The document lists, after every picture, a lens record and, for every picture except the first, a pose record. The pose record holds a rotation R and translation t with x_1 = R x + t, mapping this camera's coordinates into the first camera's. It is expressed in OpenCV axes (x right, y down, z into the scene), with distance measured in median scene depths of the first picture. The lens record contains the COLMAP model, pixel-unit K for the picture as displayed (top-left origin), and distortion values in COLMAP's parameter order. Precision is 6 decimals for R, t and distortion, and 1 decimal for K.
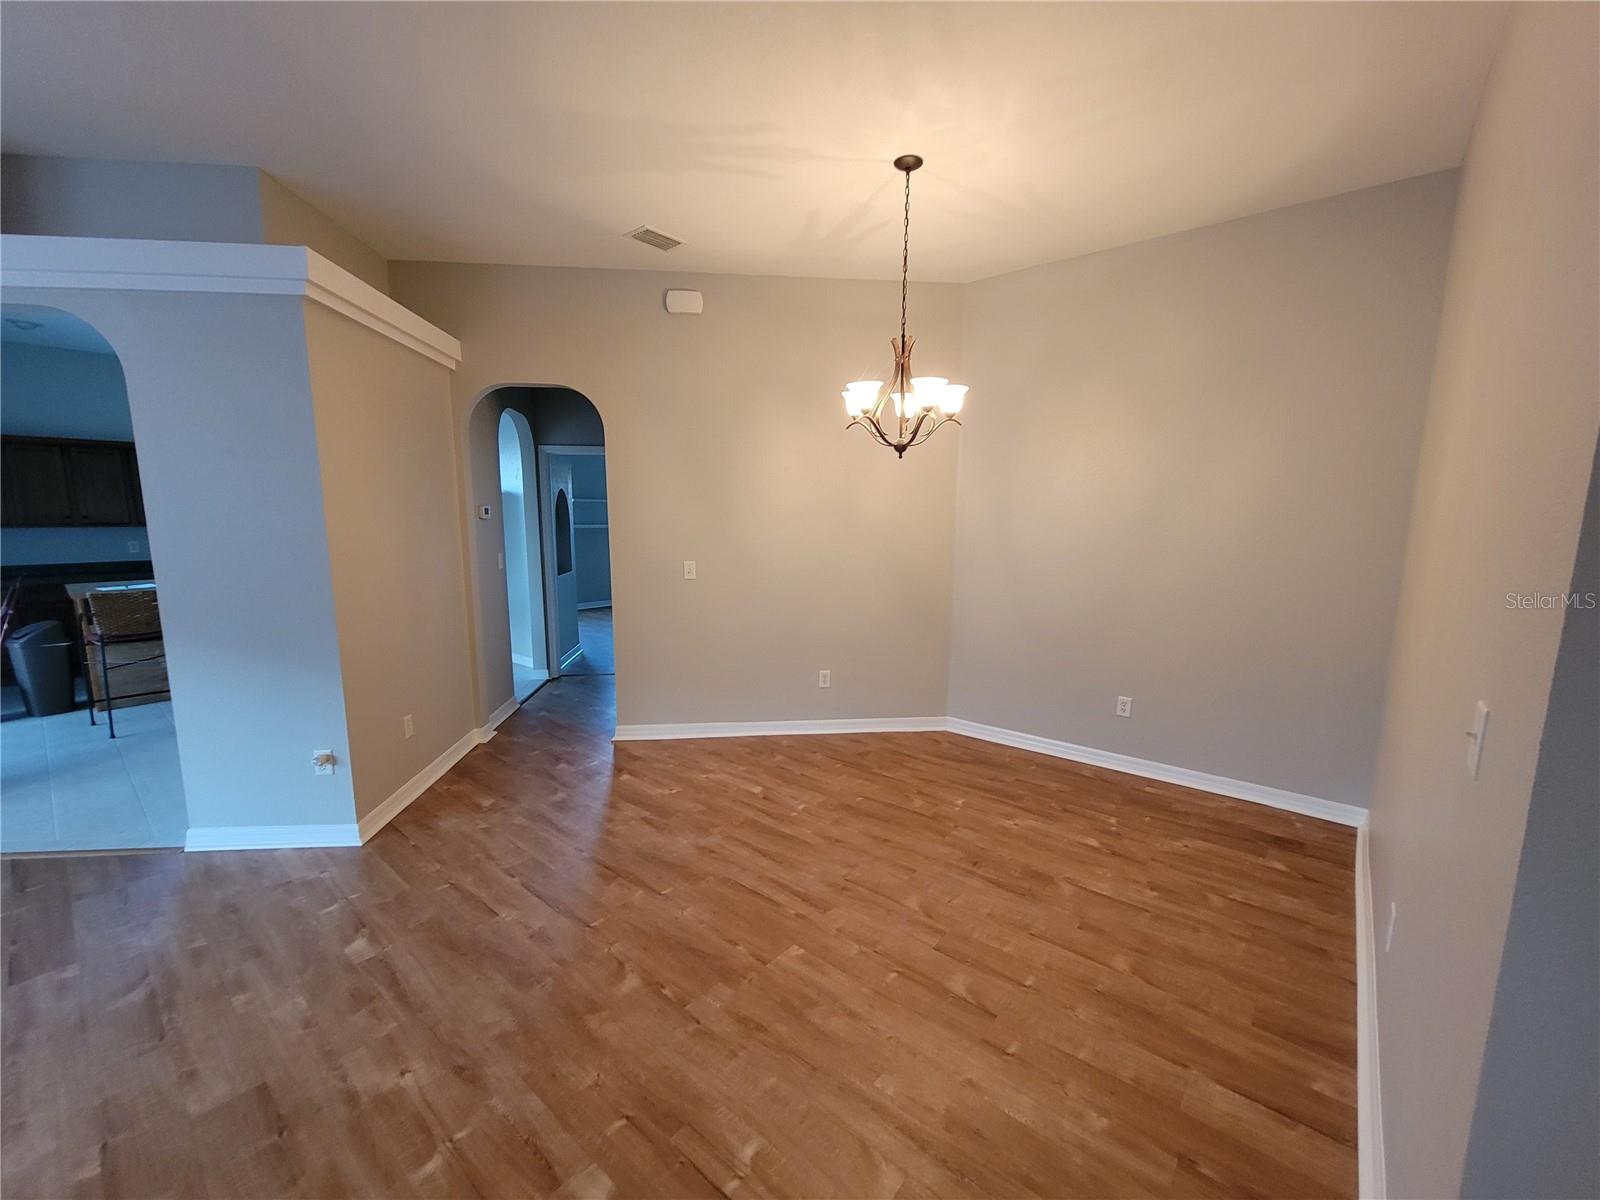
lens RADIAL K [[647.3, 0, 777.3], [0, 647.3, 609.6], [0, 0, 1]] dist [0.000475, 0.000341]
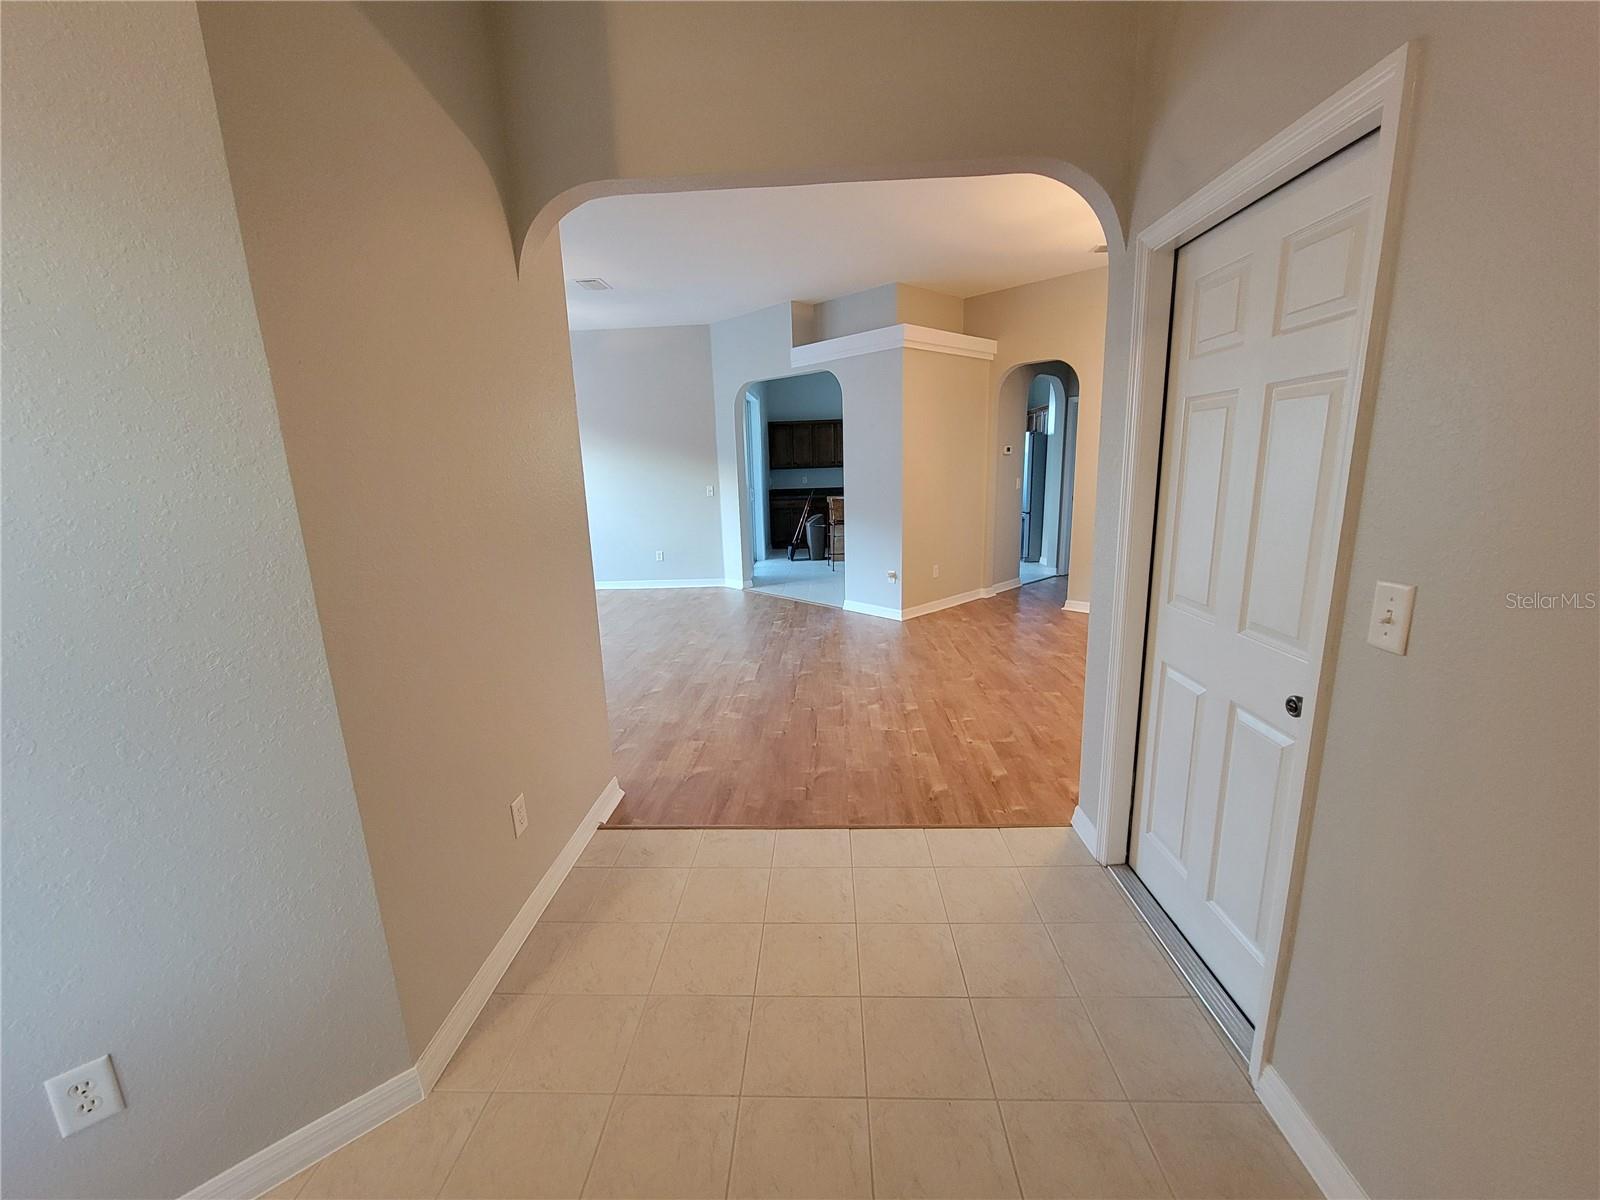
lens RADIAL K [[651.1, 0, 802.5], [0, 651.1, 620.2], [0, 0, 1]] dist [-0.010130, -0.000041]
pose [[0.622584, 0.162160, -0.765567, 0.789135], [-0.081772, 0.986420, 0.142440, 0.107702], [0.778269, -0.026079, 0.627389, -0.566263]]
